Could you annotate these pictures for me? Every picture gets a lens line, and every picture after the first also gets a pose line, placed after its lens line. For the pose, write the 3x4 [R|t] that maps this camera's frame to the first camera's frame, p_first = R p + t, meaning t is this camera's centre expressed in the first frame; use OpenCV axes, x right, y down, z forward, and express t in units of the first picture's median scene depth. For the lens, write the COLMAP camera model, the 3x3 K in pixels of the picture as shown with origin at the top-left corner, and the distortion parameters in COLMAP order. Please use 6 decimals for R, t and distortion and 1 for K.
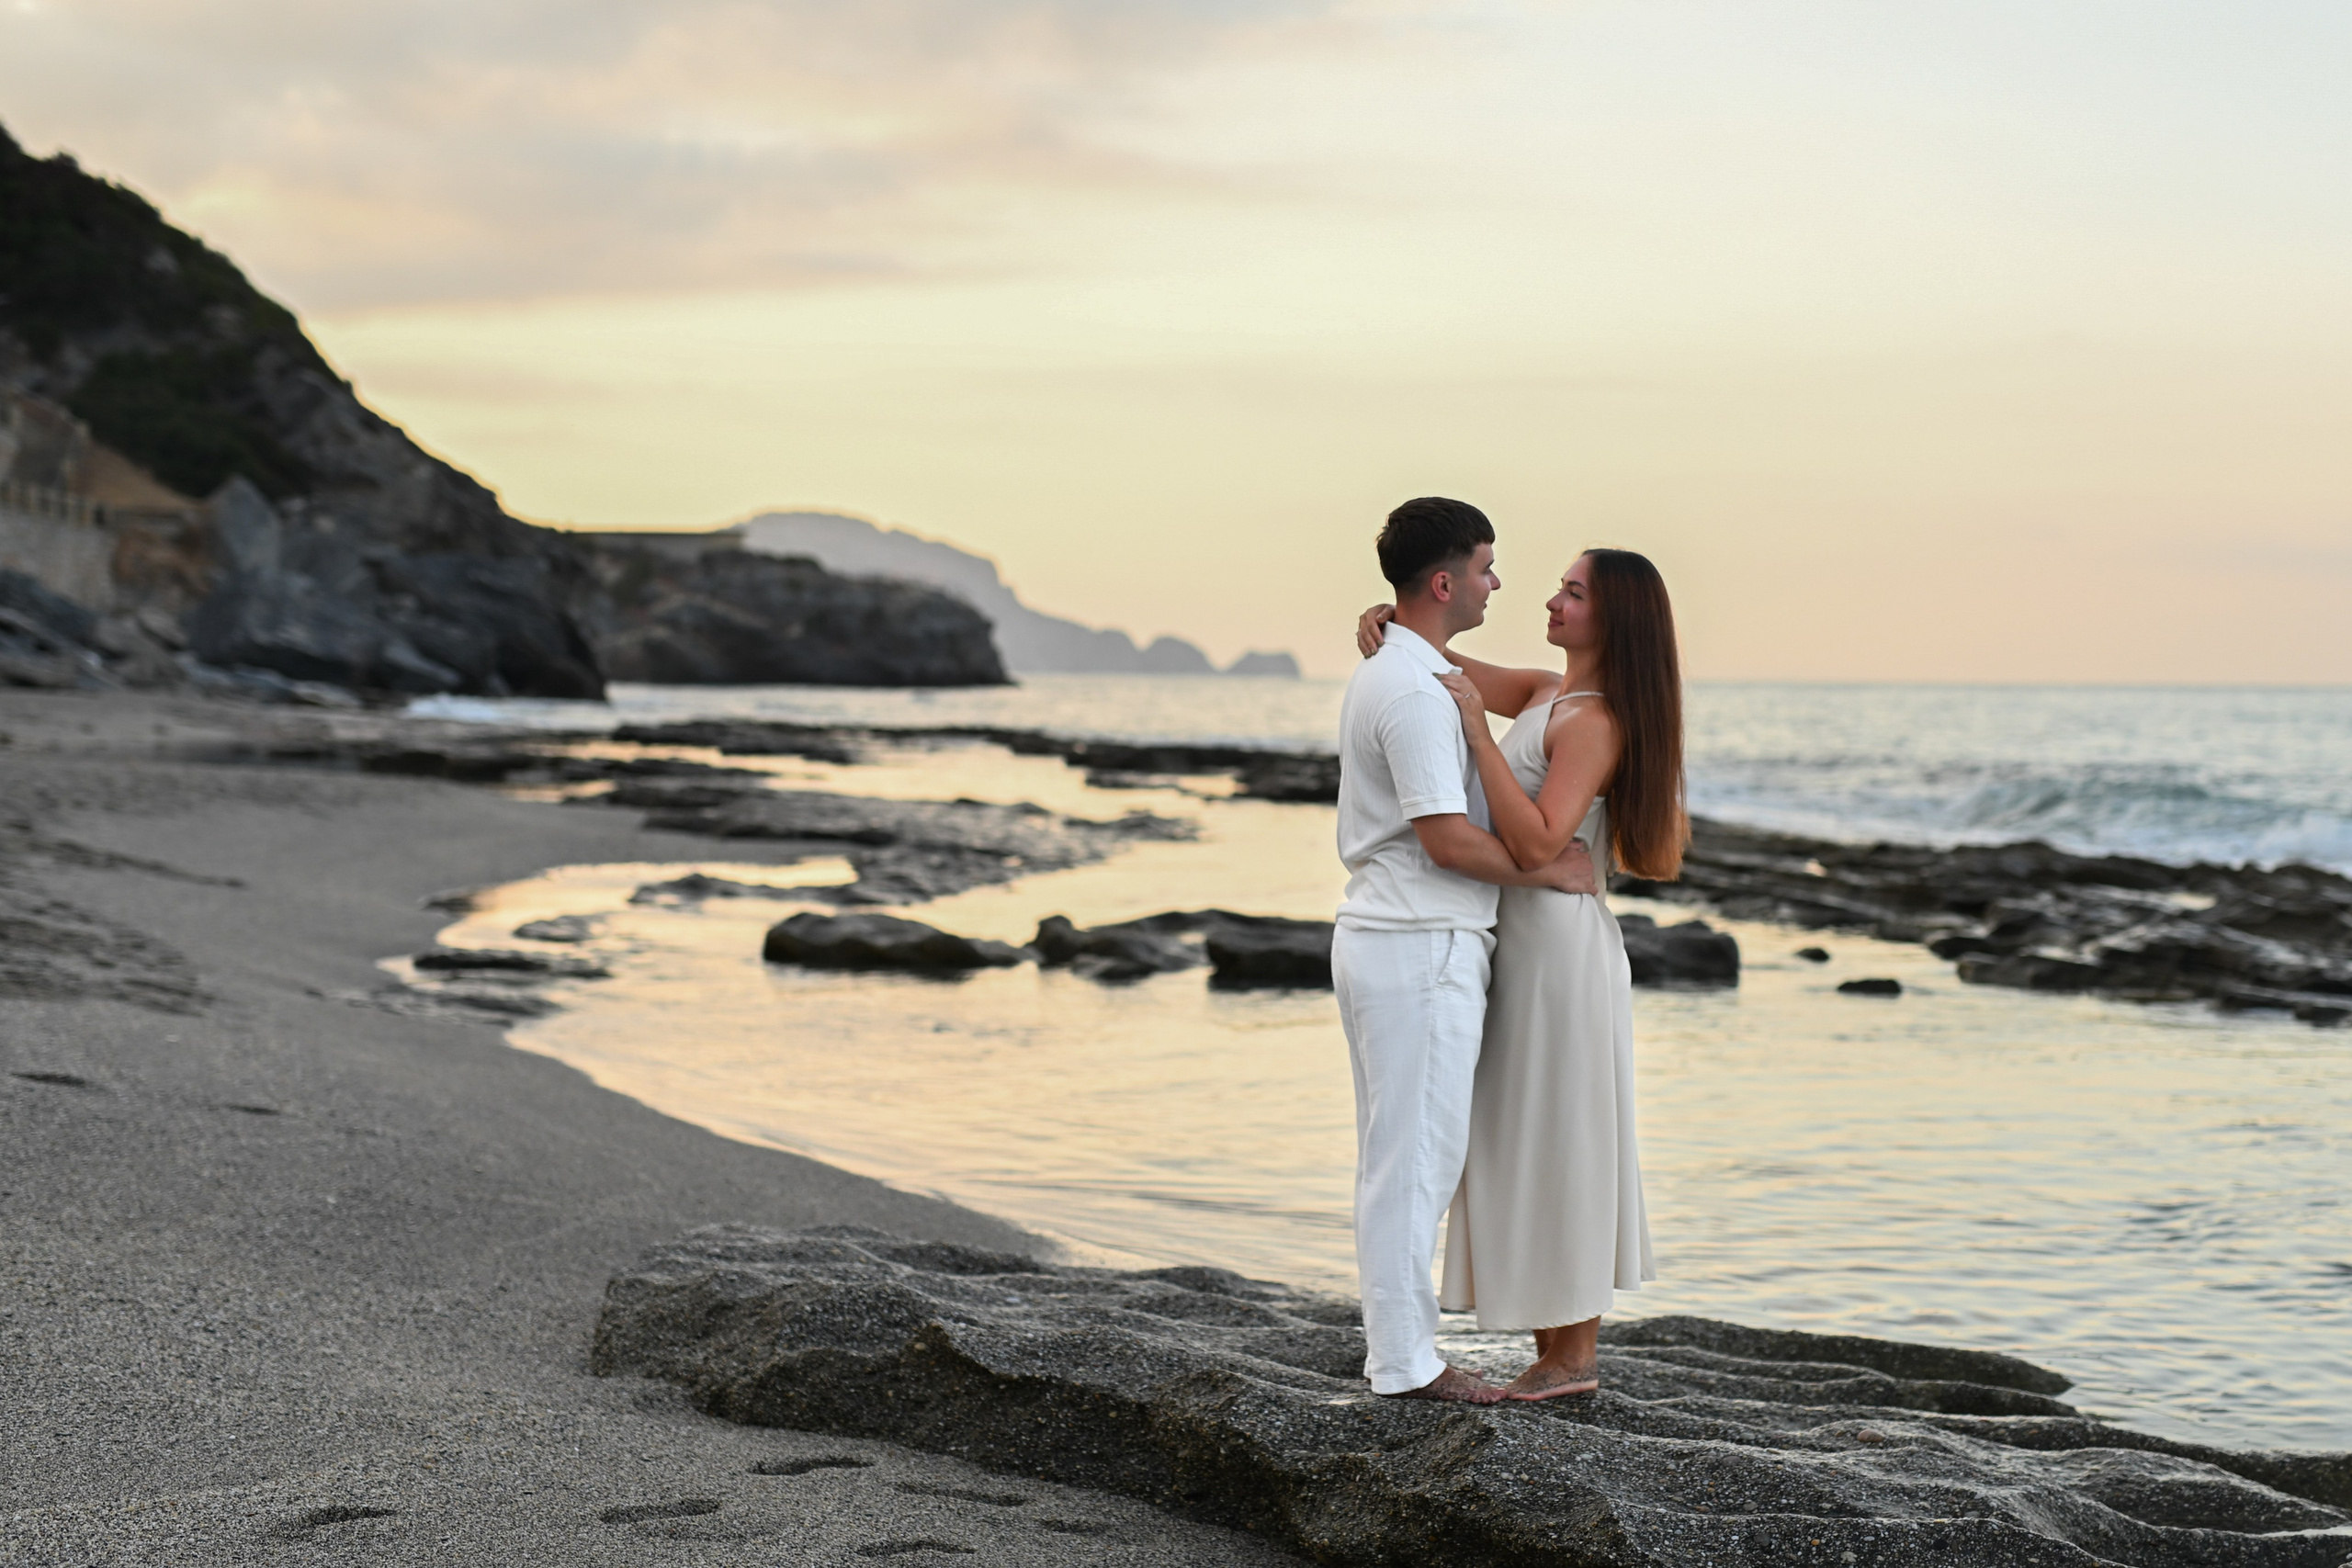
lens RADIAL K [[3479.8, 0, 1176.0], [0, 3479.8, 784.0], [0, 0, 1]] dist [0.145861, 0.012369]
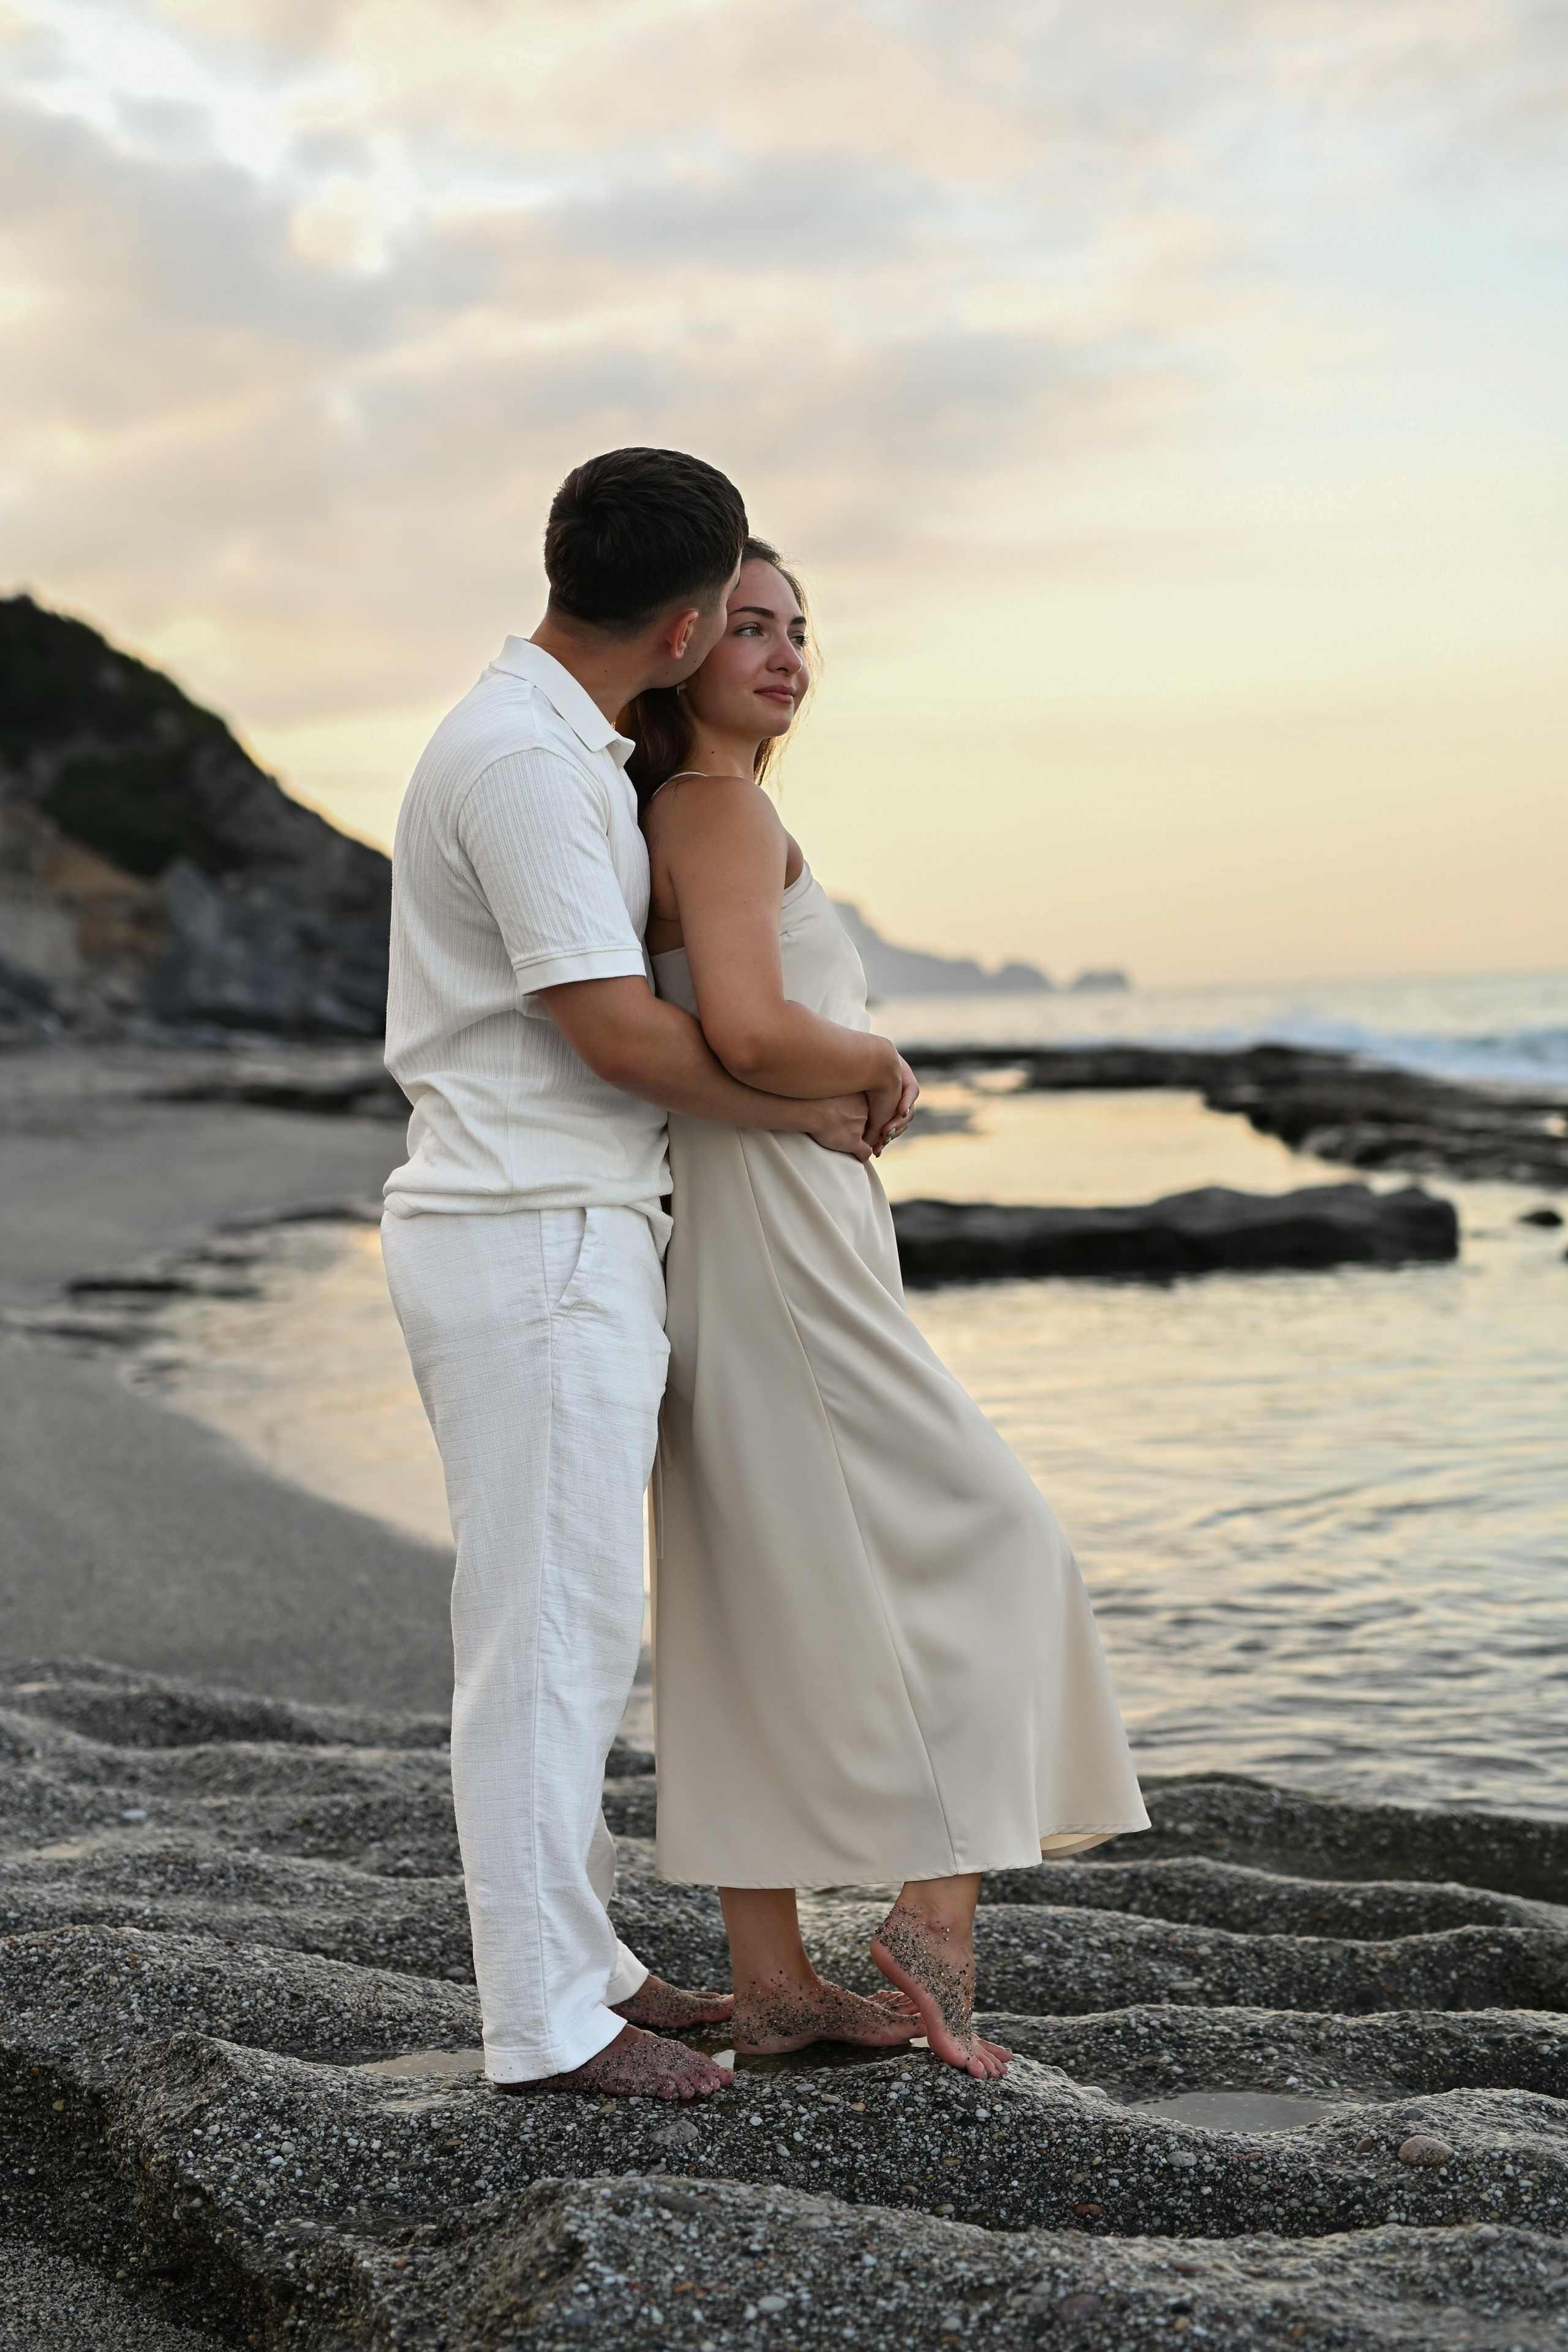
lens RADIAL K [[2938.4, 0, 784.0], [0, 2938.4, 1176.0], [0, 0, 1]] dist [0.091069, -0.251108]
pose [[0.994631, -0.045870, -0.092761, 0.057505], [0.048225, 0.998565, 0.023304, 0.010931], [0.091559, -0.027652, 0.995416, 0.214652]]
